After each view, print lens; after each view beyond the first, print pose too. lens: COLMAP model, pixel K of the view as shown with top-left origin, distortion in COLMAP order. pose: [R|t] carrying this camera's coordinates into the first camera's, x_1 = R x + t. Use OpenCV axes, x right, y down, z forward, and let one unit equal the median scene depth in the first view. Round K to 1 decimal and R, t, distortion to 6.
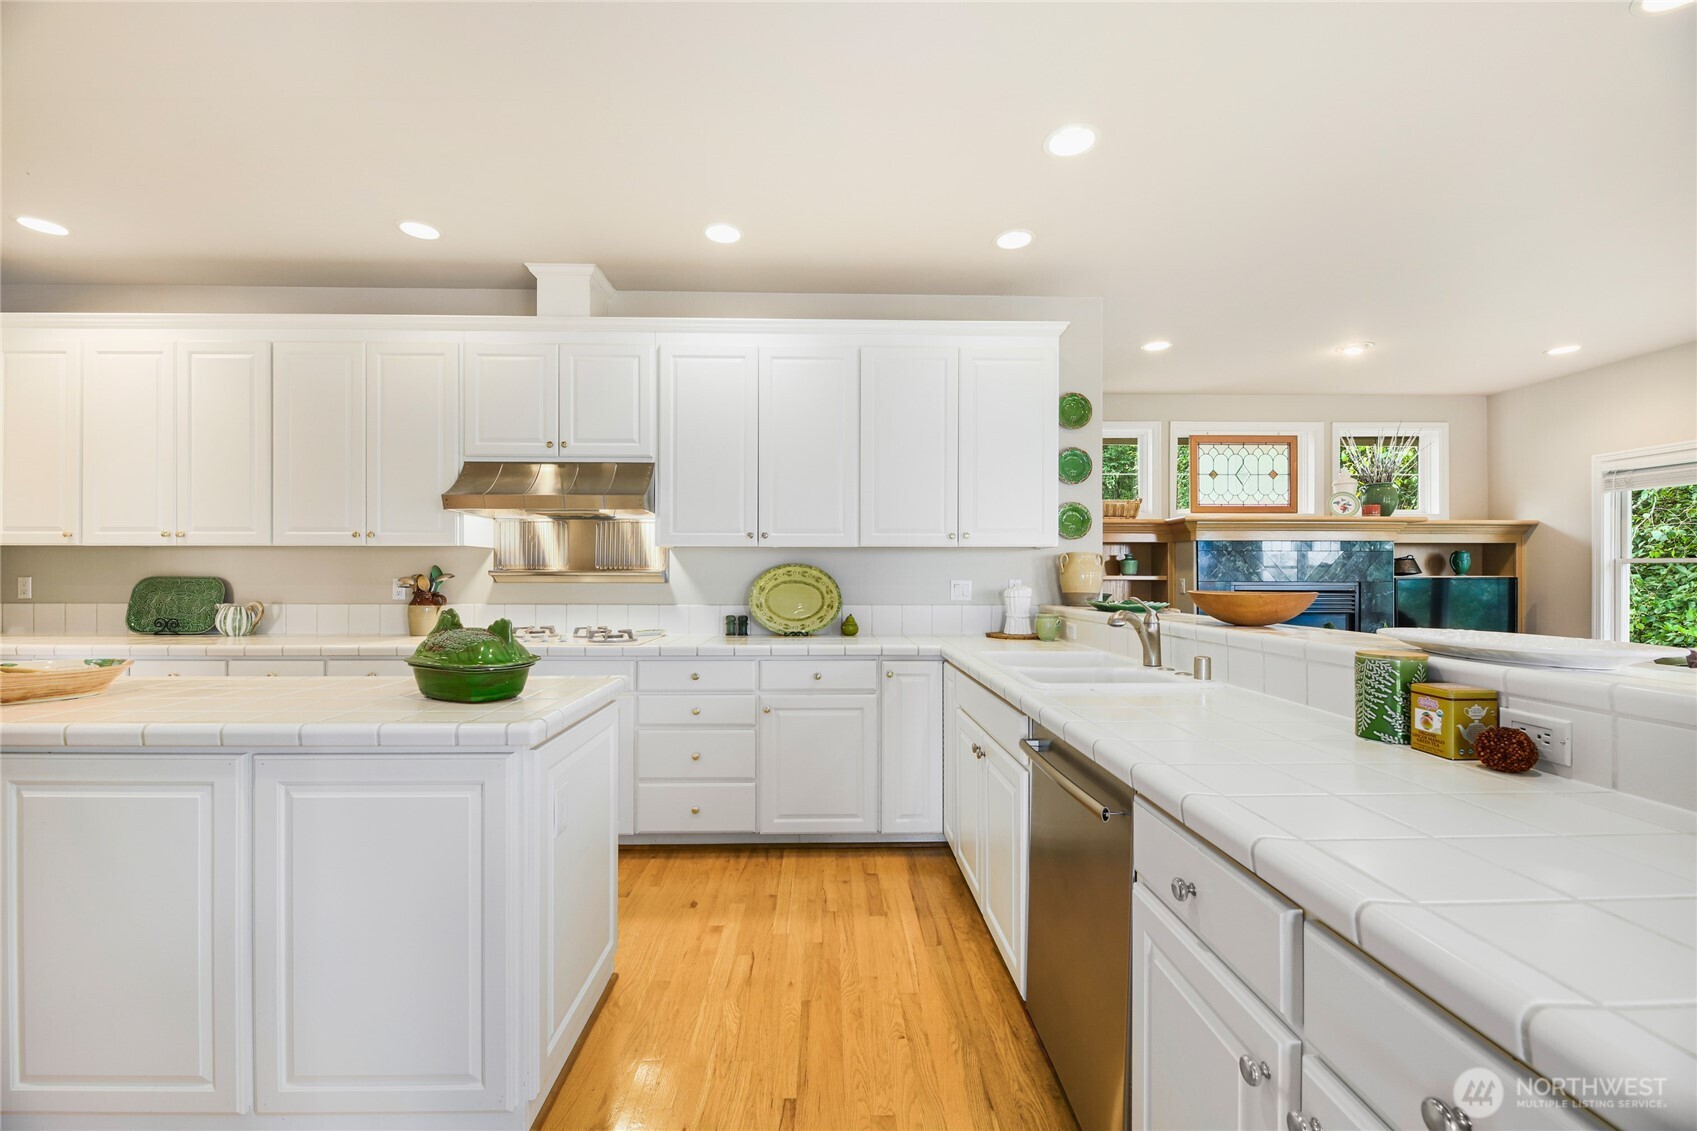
lens RADIAL K [[668.7, 0, 845.0], [0, 668.7, 571.4], [0, 0, 1]] dist [-0.009797, -0.000323]
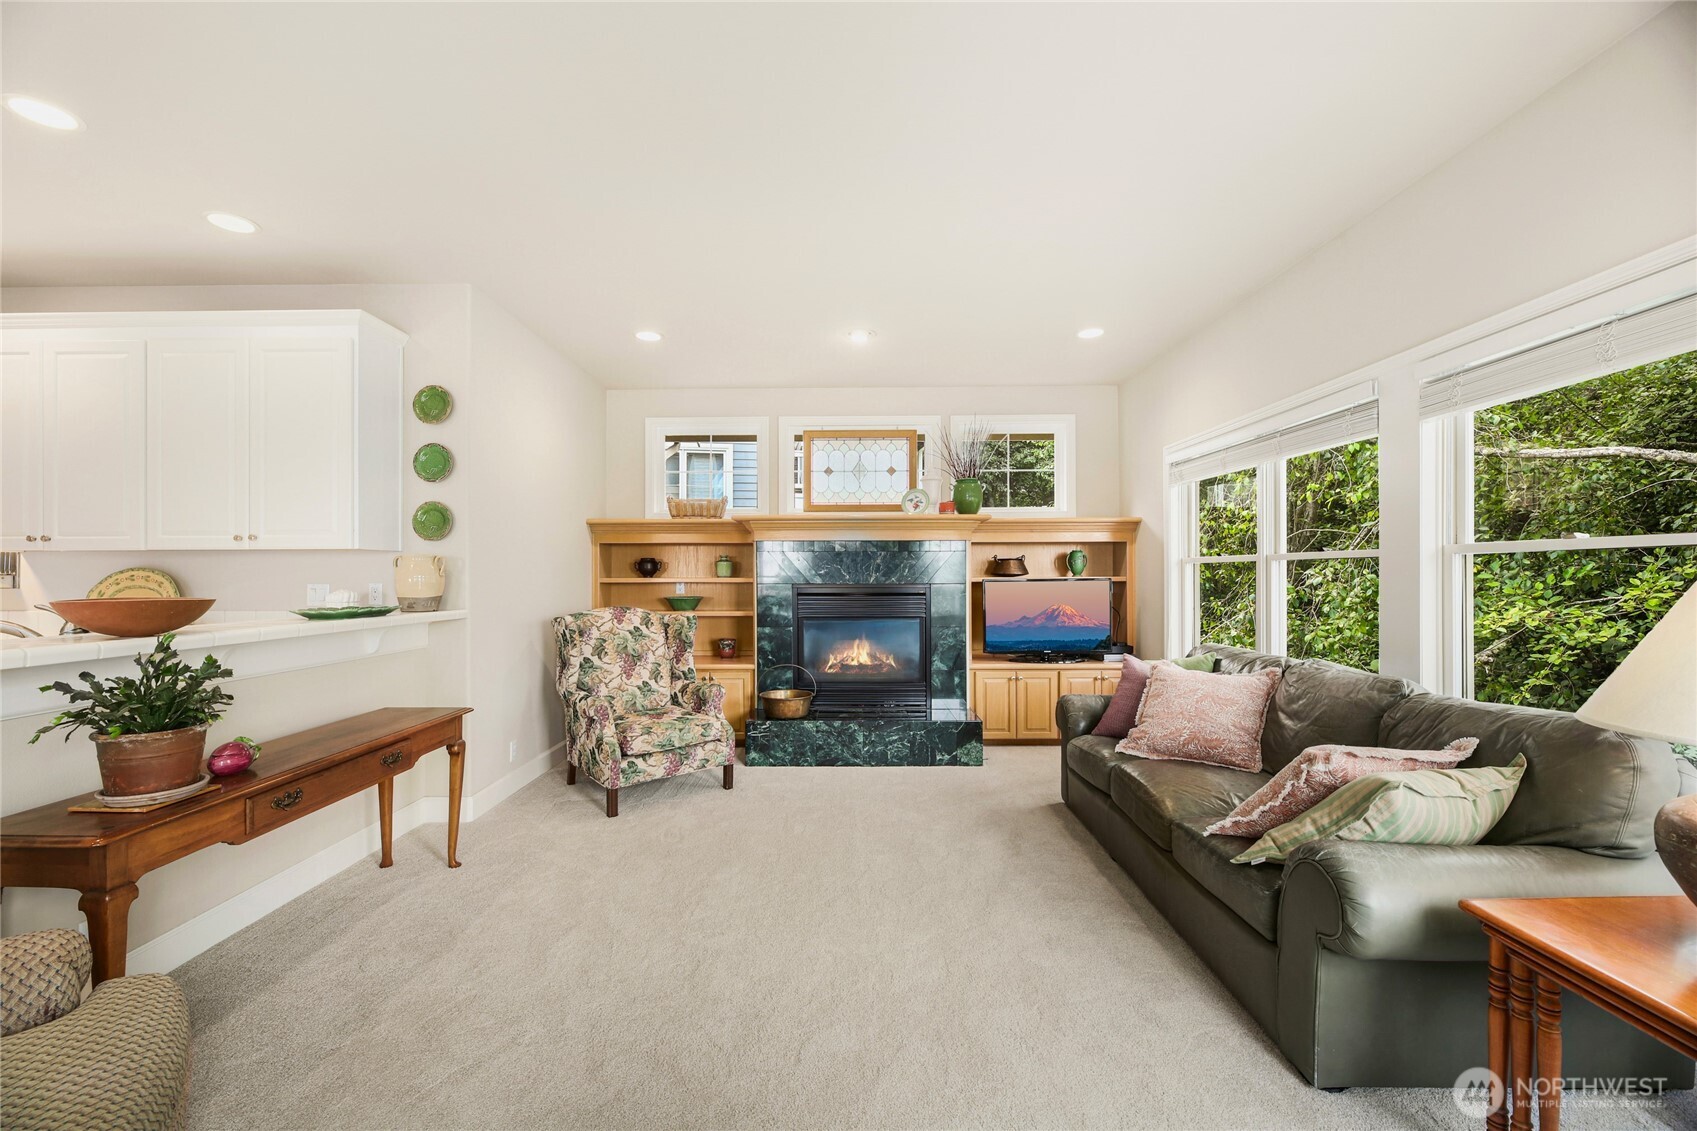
lens RADIAL K [[683.7, 0, 850.2], [0, 683.7, 575.3], [0, 0, 1]] dist [0.016760, -0.013881]
pose [[0.999900, -0.003915, -0.013622, 0.598687], [0.003961, 0.999987, 0.003356, -0.000202], [0.013608, -0.003409, 0.999902, 0.022288]]
